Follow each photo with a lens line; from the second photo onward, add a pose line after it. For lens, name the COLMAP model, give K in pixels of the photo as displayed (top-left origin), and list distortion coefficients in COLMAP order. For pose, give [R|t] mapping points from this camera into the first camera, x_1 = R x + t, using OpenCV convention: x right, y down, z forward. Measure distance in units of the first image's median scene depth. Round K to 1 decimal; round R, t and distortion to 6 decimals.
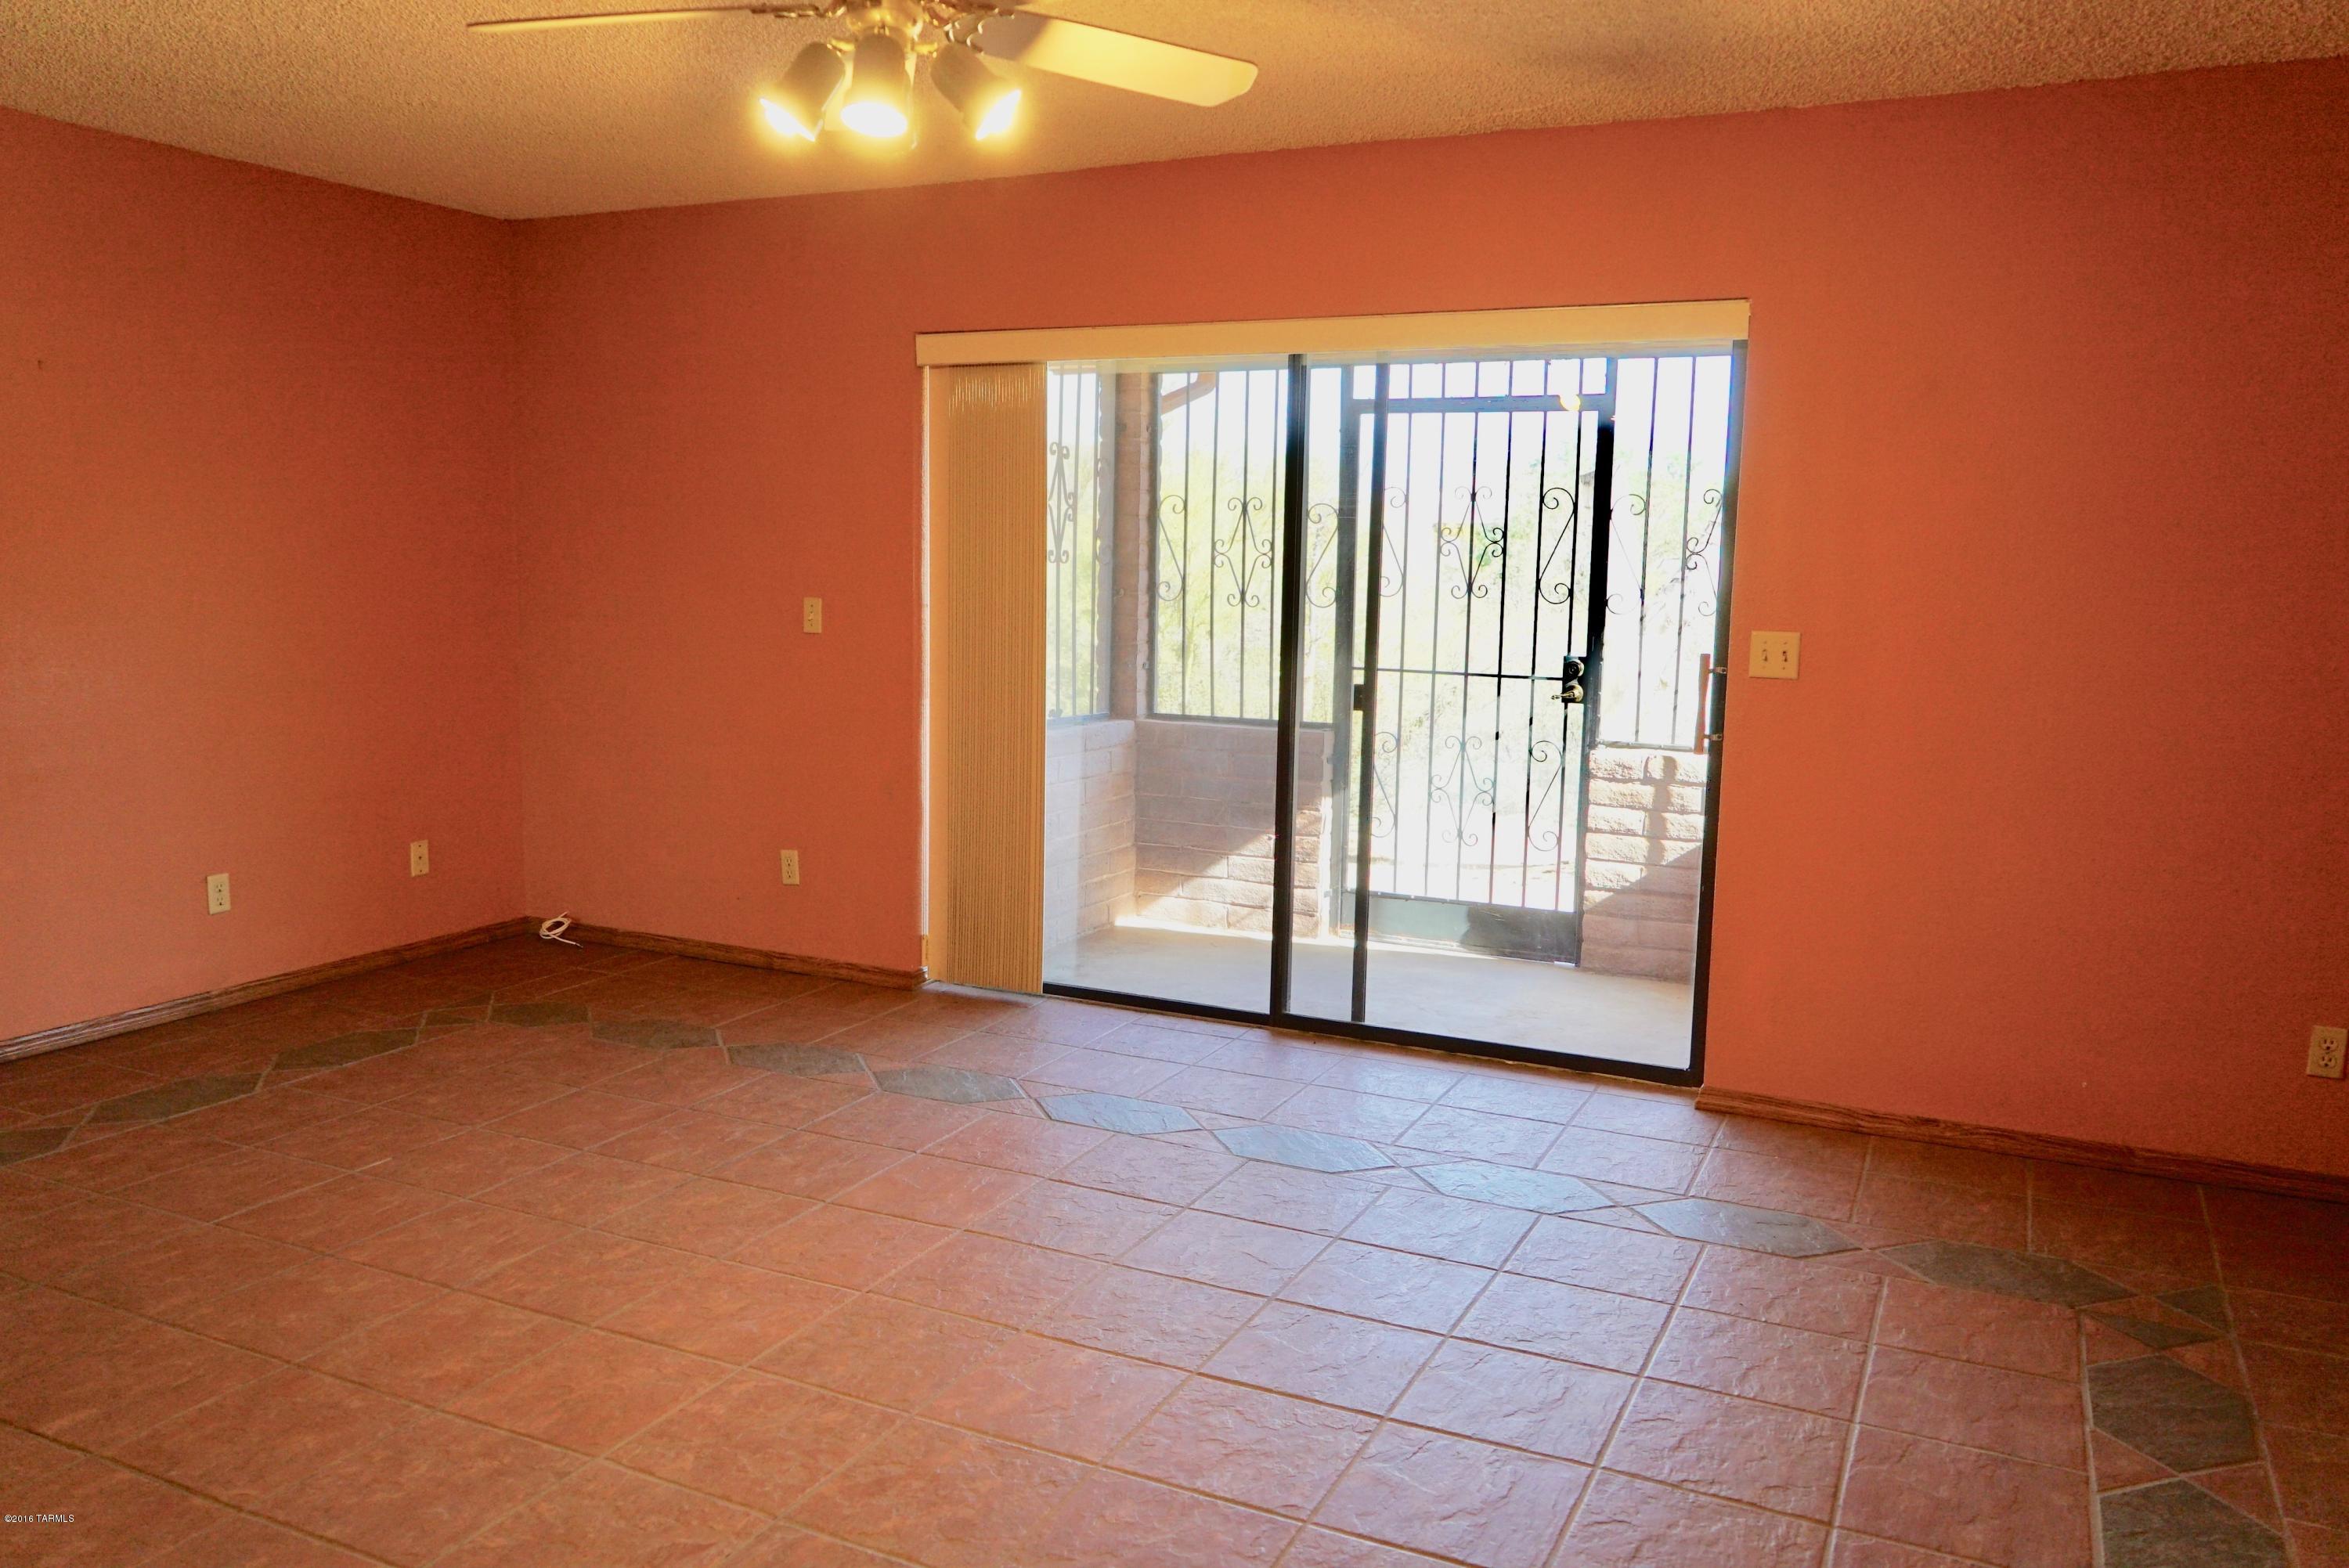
lens RADIAL K [[1761.6, 0, 1174.5], [0, 1761.6, 784.0], [0, 0, 1]] dist [-0.005352, 0.017774]
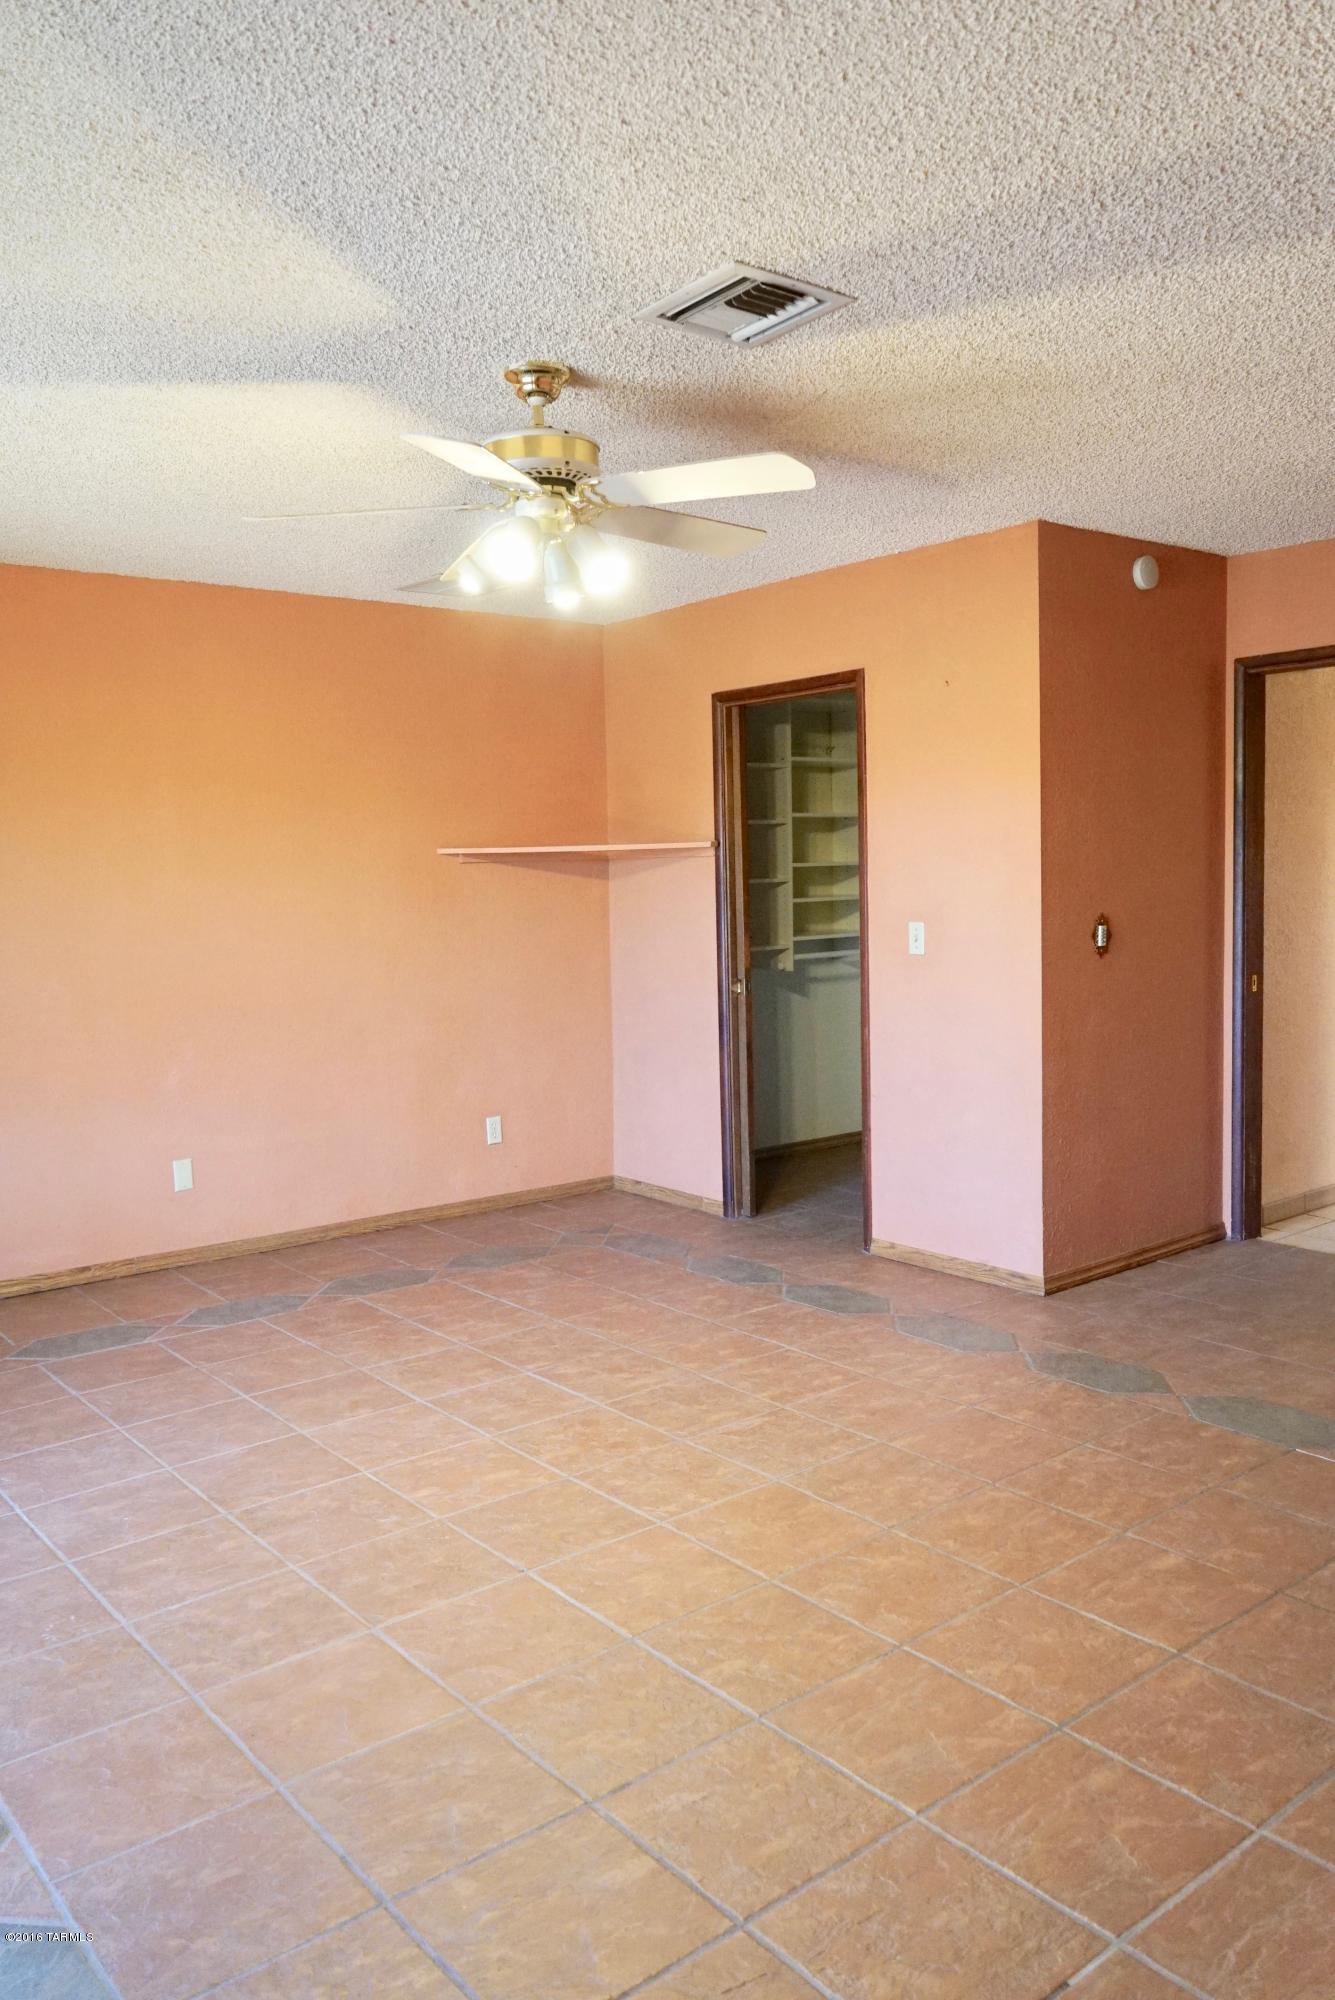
lens RADIAL K [[1500.0, 0, 667.5], [0, 1500.0, 1000.0], [0, 0, 1]] dist [-0.005352, 0.017774]
pose [[-0.906234, -0.026096, 0.421969, -0.408035], [0.069155, 0.975500, 0.208849, -0.151025], [-0.417081, 0.218448, -0.882227, 1.096175]]
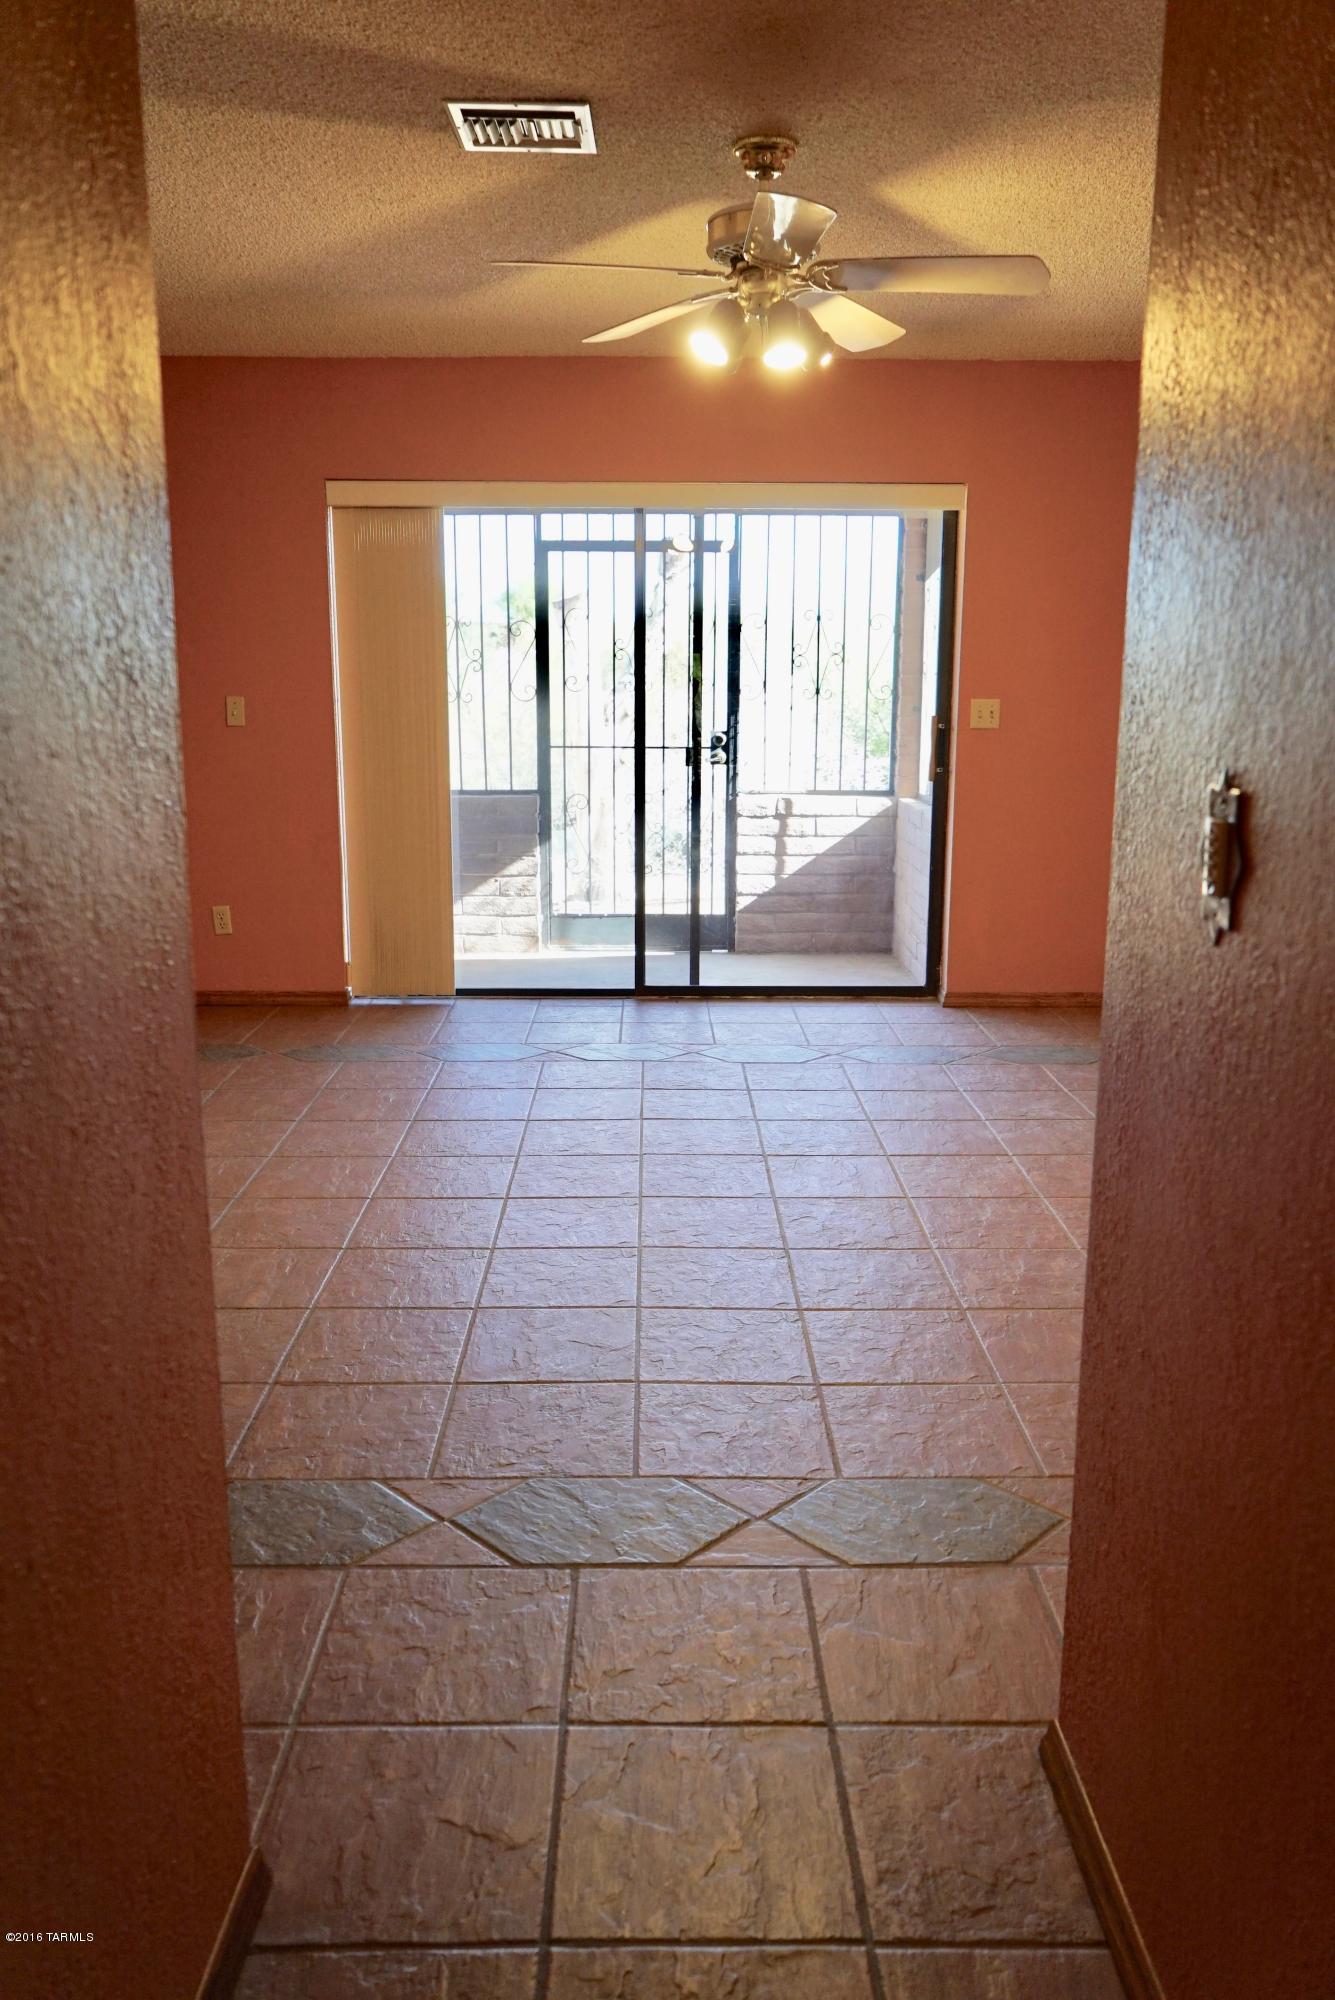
lens RADIAL K [[1500.0, 0, 667.5], [0, 1500.0, 1000.0], [0, 0, 1]] dist [-0.005352, 0.017774]
pose [[0.895751, -0.108407, 0.431135, -0.439665], [0.071815, 0.992360, 0.100317, 0.022087], [-0.438717, -0.058897, 0.896693, -0.085240]]
